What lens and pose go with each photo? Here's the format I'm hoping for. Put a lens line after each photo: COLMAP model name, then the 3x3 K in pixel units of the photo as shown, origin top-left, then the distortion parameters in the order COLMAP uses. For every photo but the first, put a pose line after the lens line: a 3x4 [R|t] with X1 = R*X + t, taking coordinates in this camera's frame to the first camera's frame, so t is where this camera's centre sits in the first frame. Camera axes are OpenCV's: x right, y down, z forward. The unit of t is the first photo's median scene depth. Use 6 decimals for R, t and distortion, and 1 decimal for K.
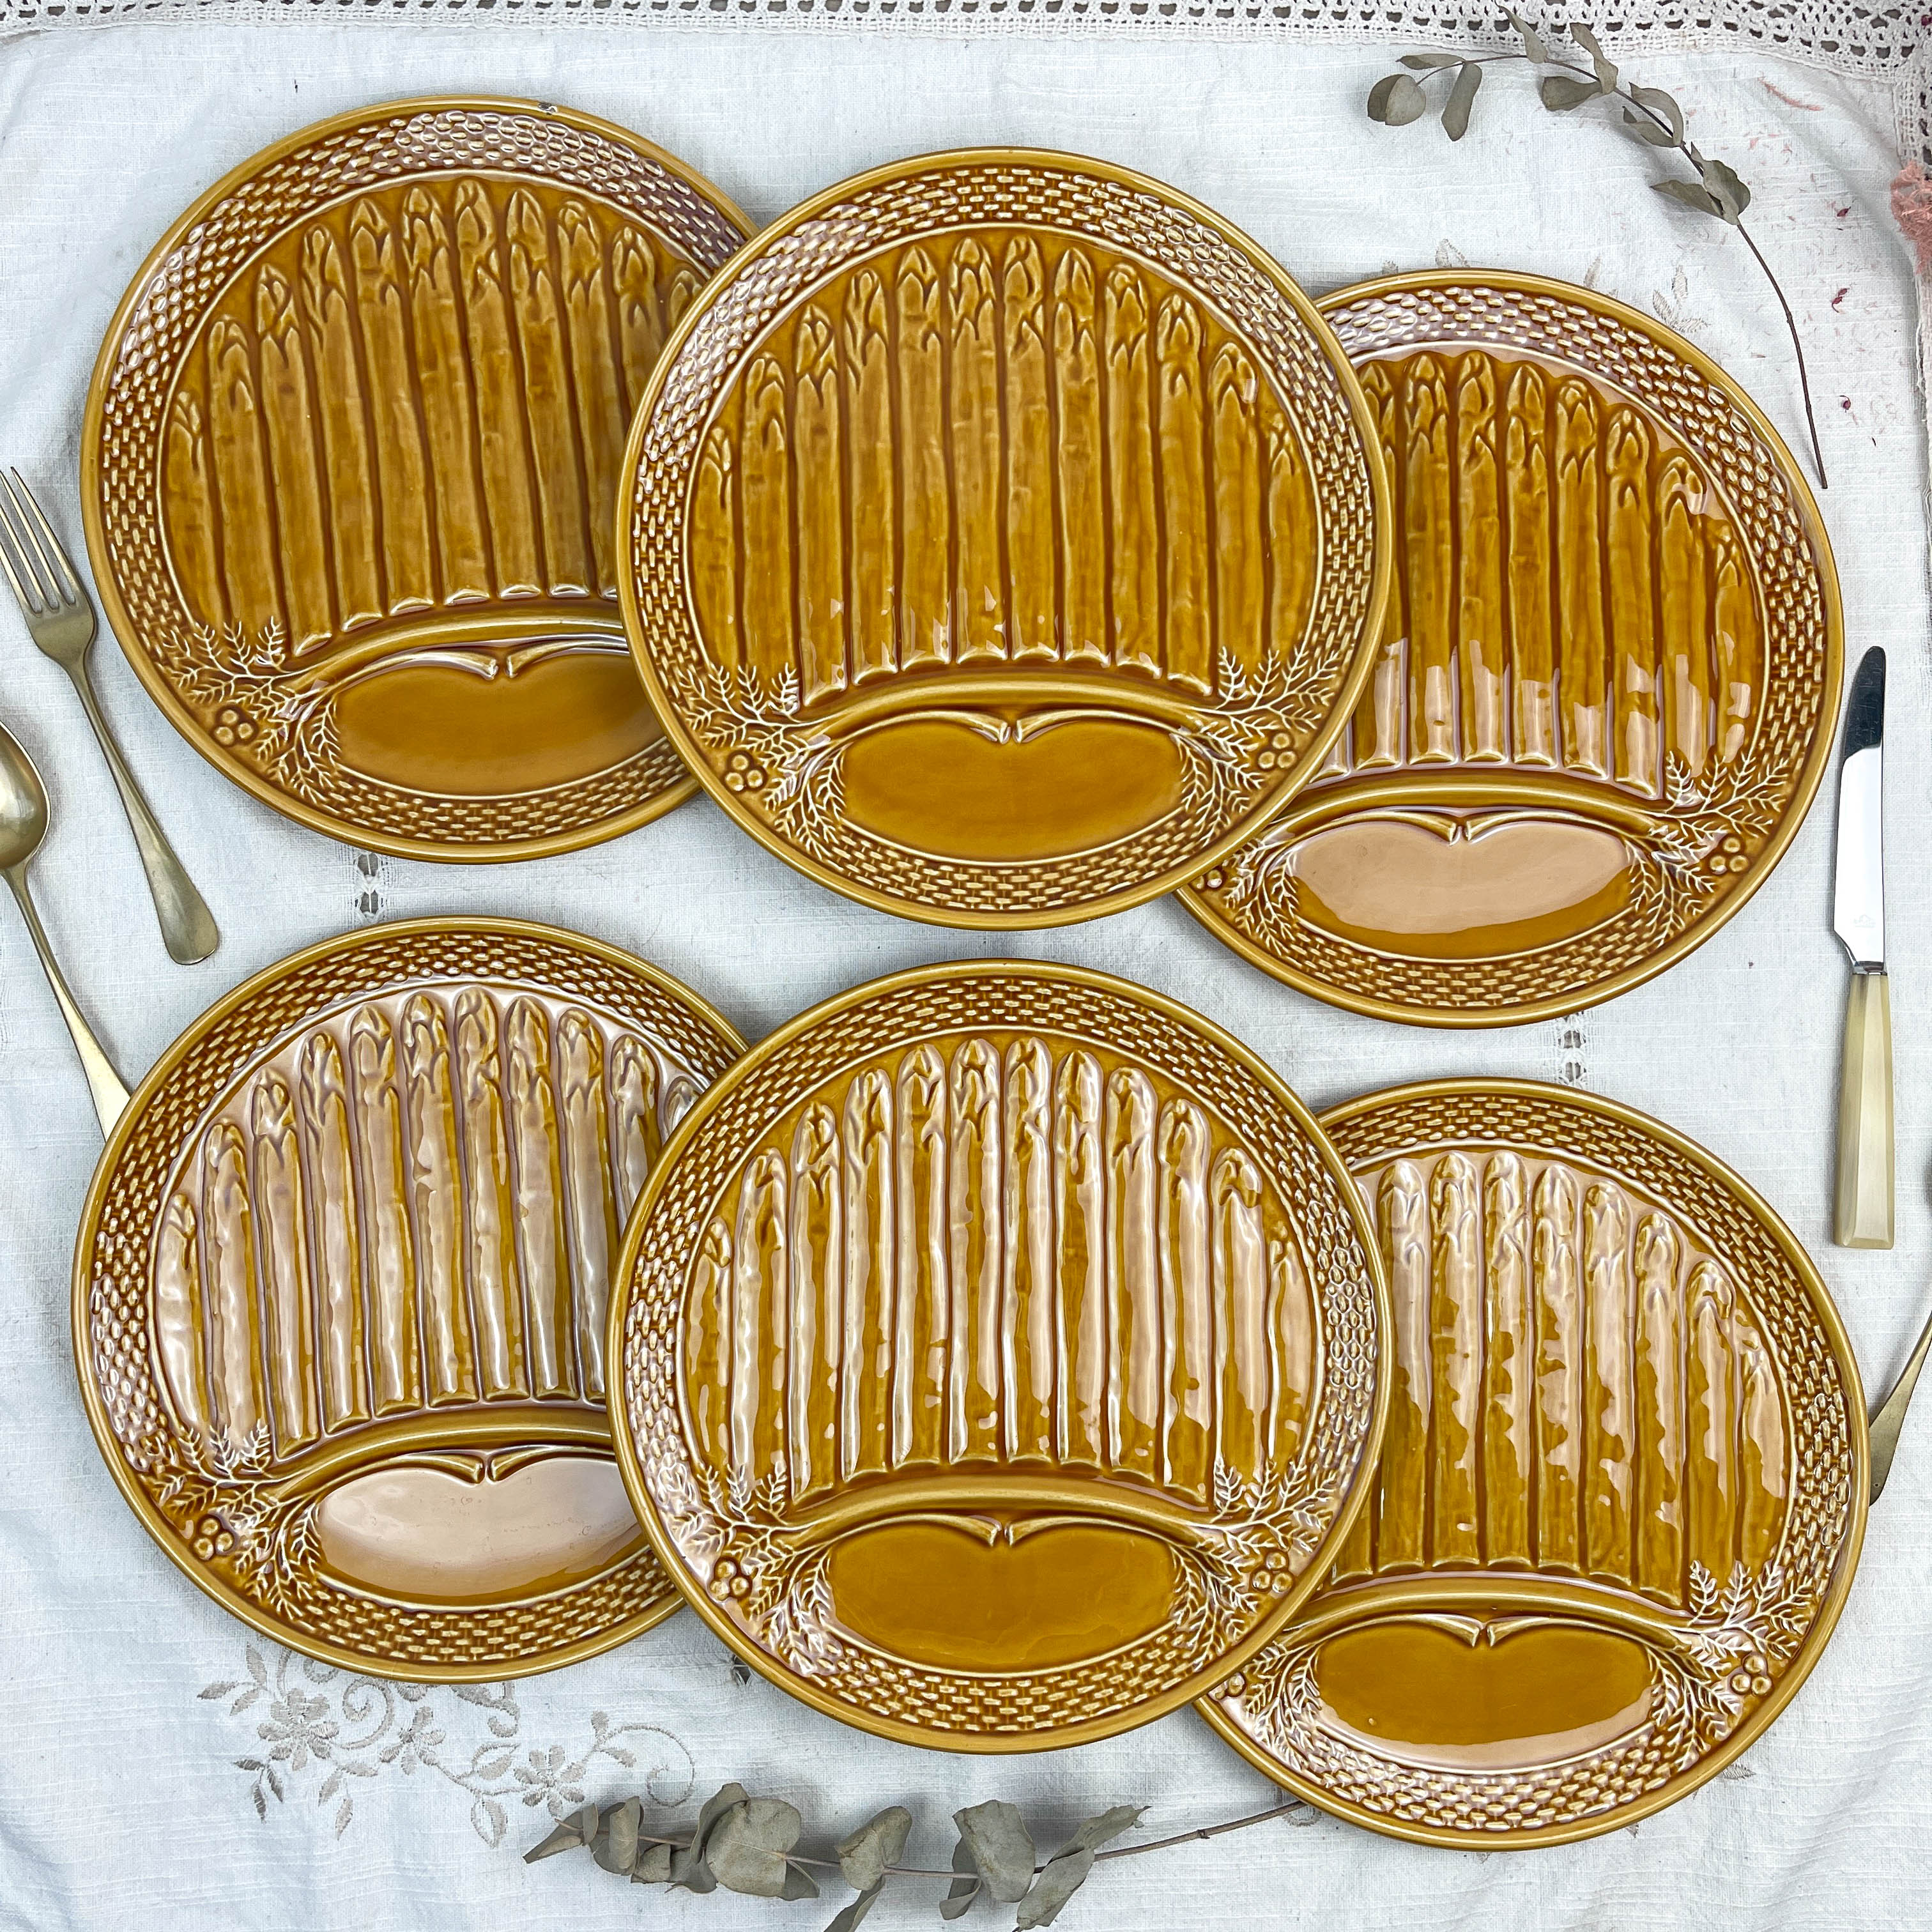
lens RADIAL K [[1927.8, 0, 956.5], [0, 1927.8, 990.9], [0, 0, 1]] dist [0.075004, -0.137859]
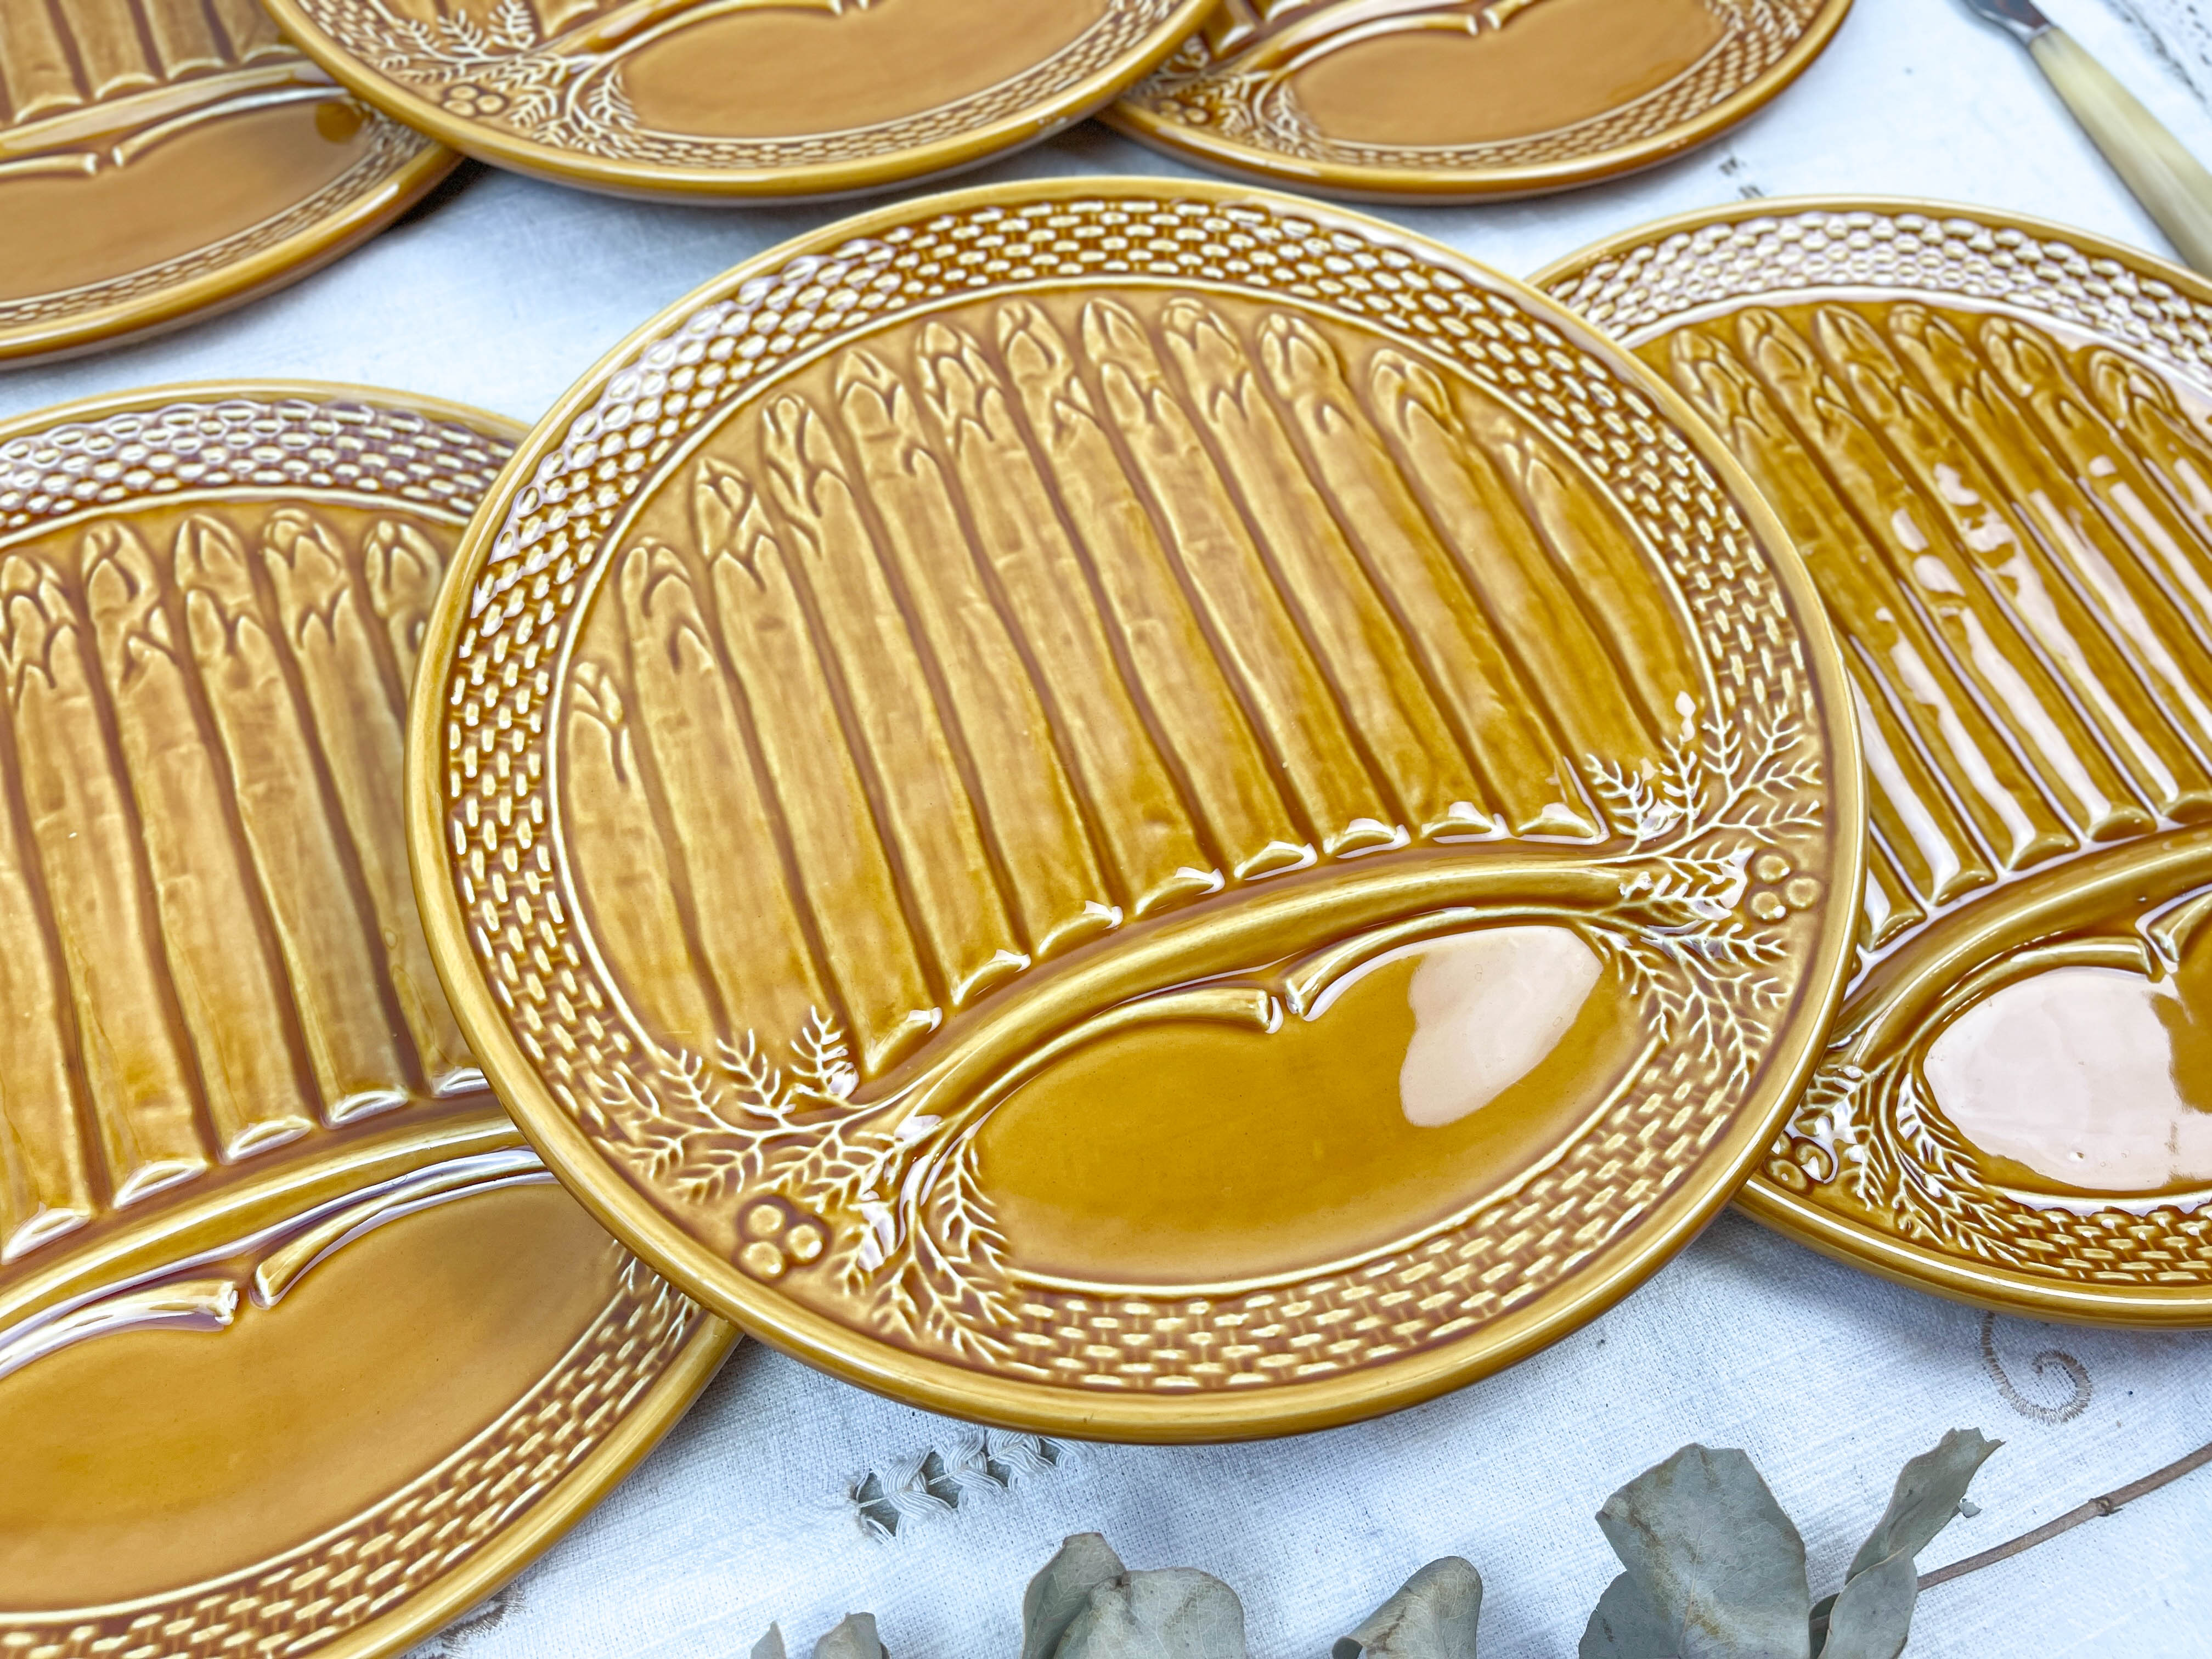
lens RADIAL K [[1692.5, 0, 1109.8], [0, 1692.5, 839.2], [0, 0, 1]] dist [0.046569, -0.084456]
pose [[0.936816, -0.300185, 0.179626, -0.085716], [0.348178, 0.849855, -0.395624, 0.404364], [-0.033895, 0.433168, 0.900675, 0.577346]]
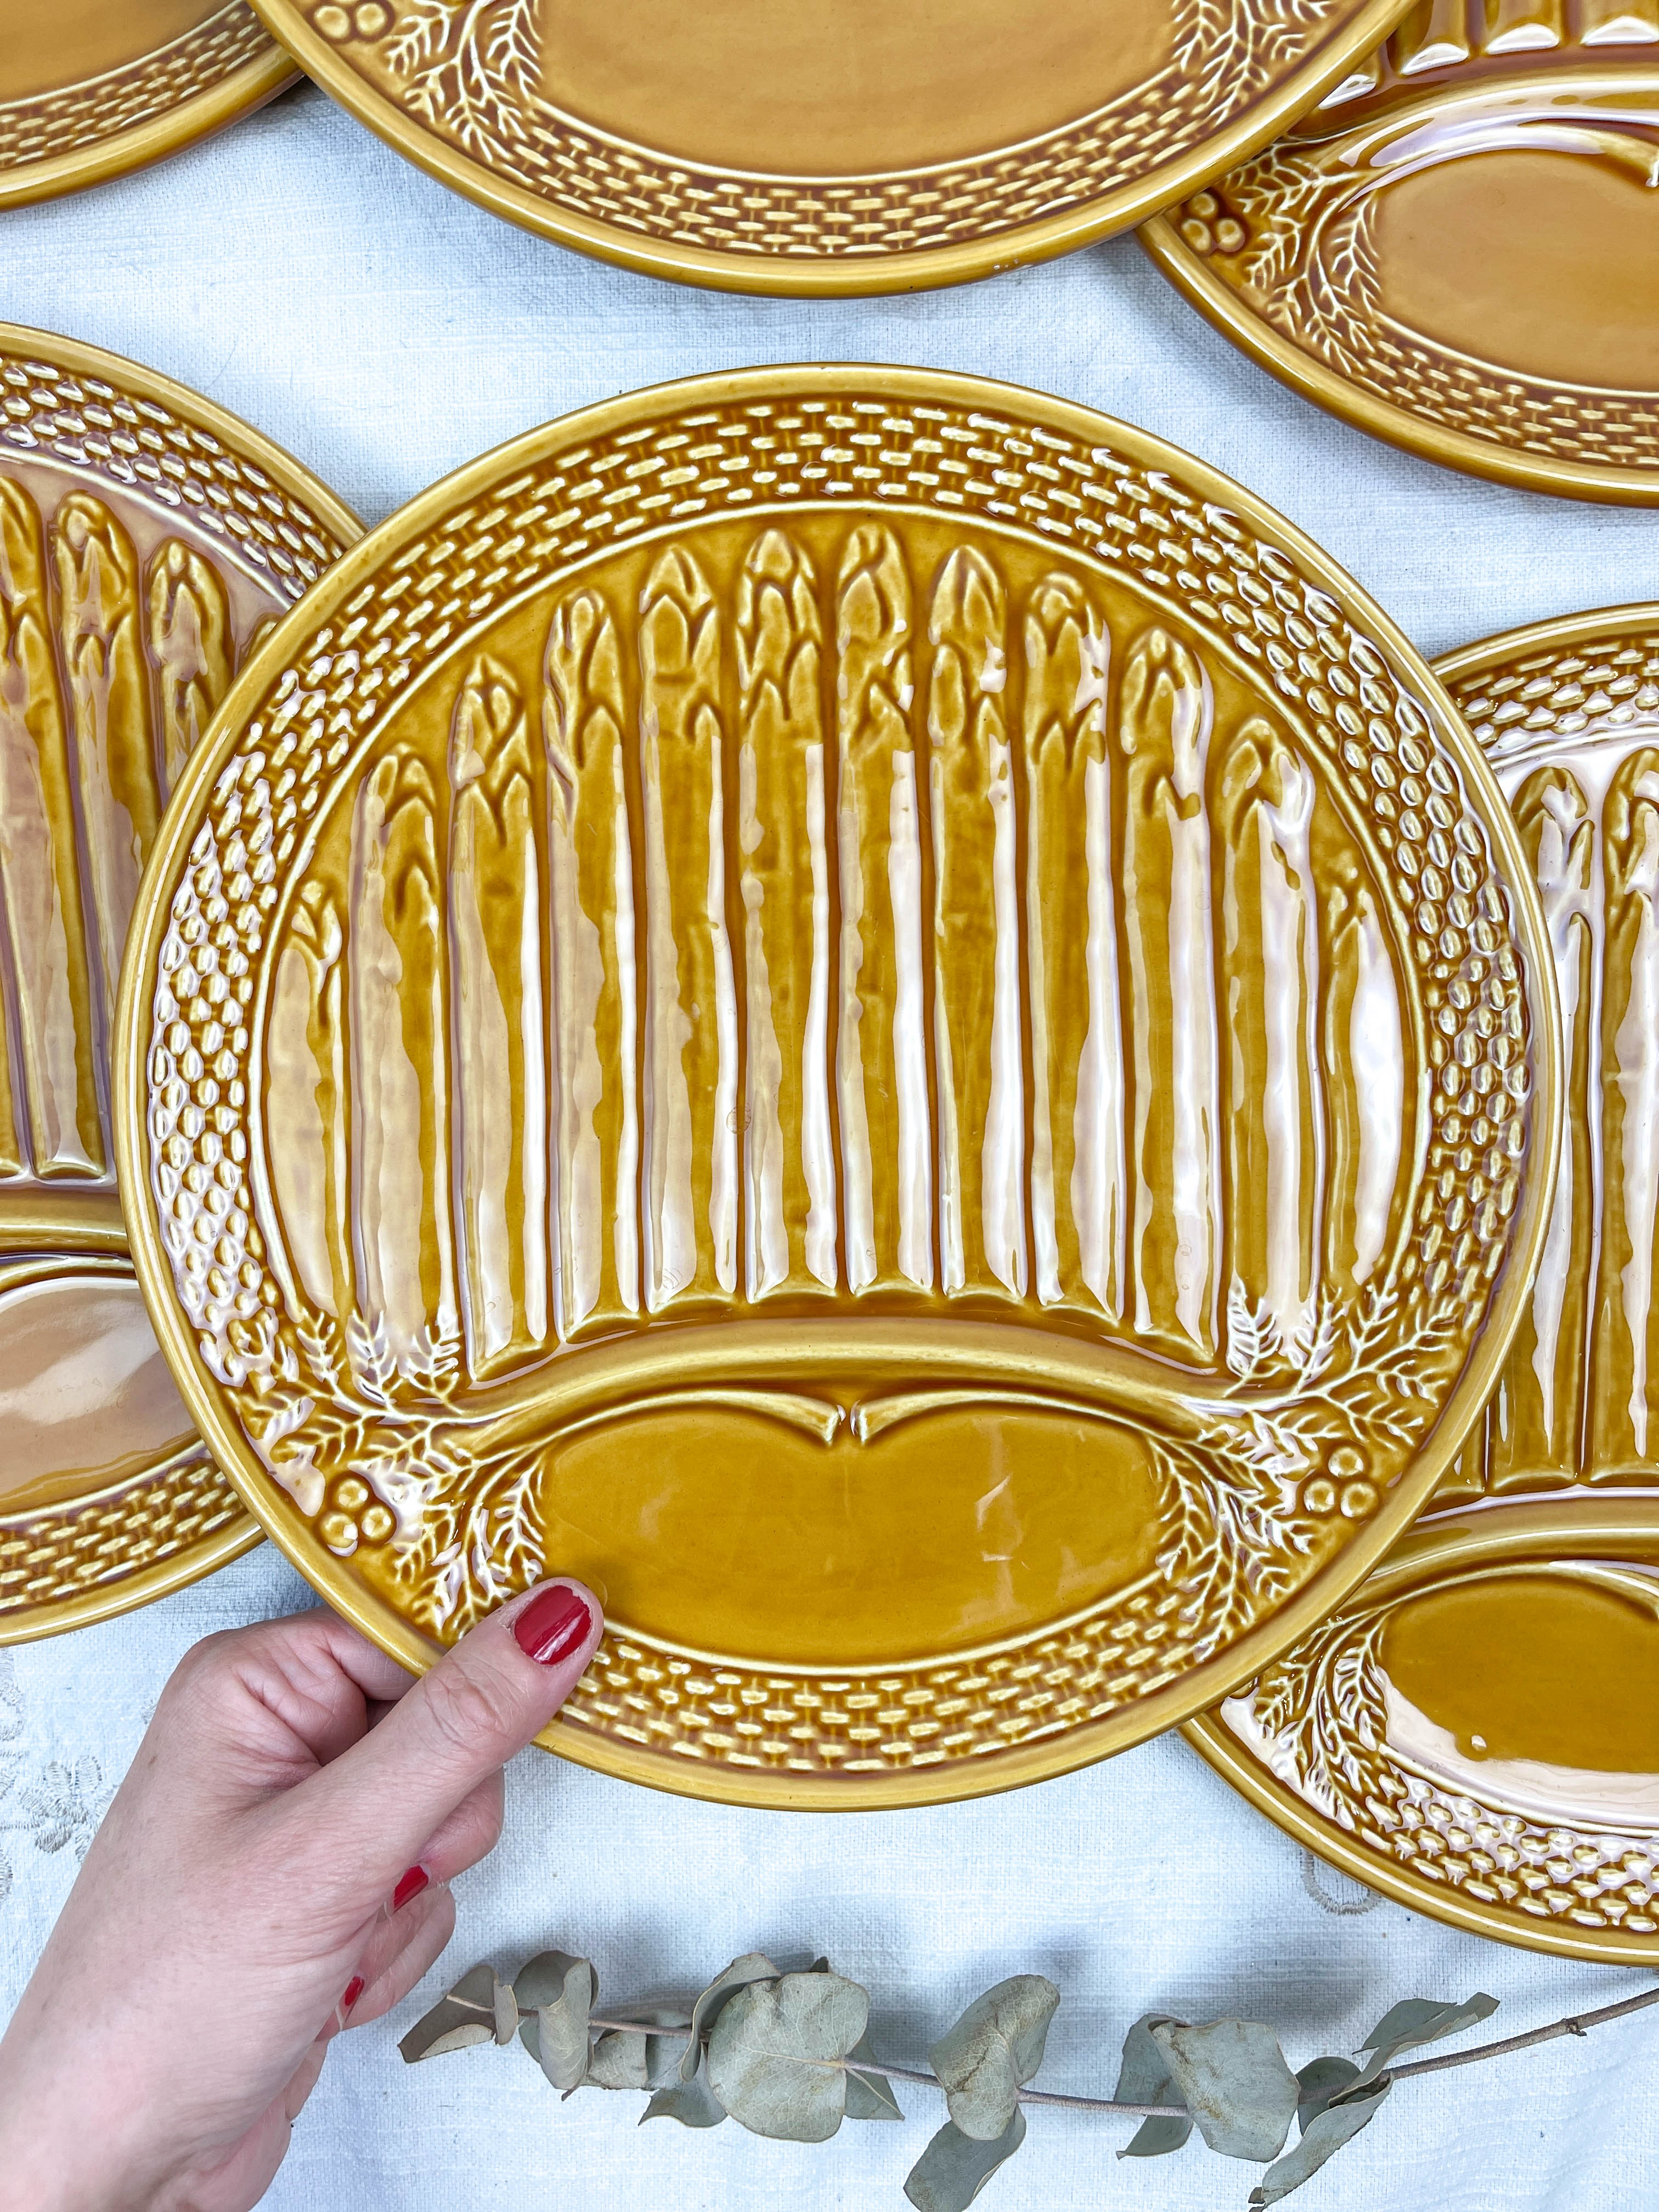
lens RADIAL K [[1692.5, 0, 822.5], [0, 1692.5, 1094.5], [0, 0, 1]] dist [0.046569, -0.084456]
pose [[0.998989, -0.025746, -0.036843, 0.036697], [0.028038, 0.997611, 0.063135, 0.153565], [0.035130, -0.064104, 0.997325, 0.515542]]
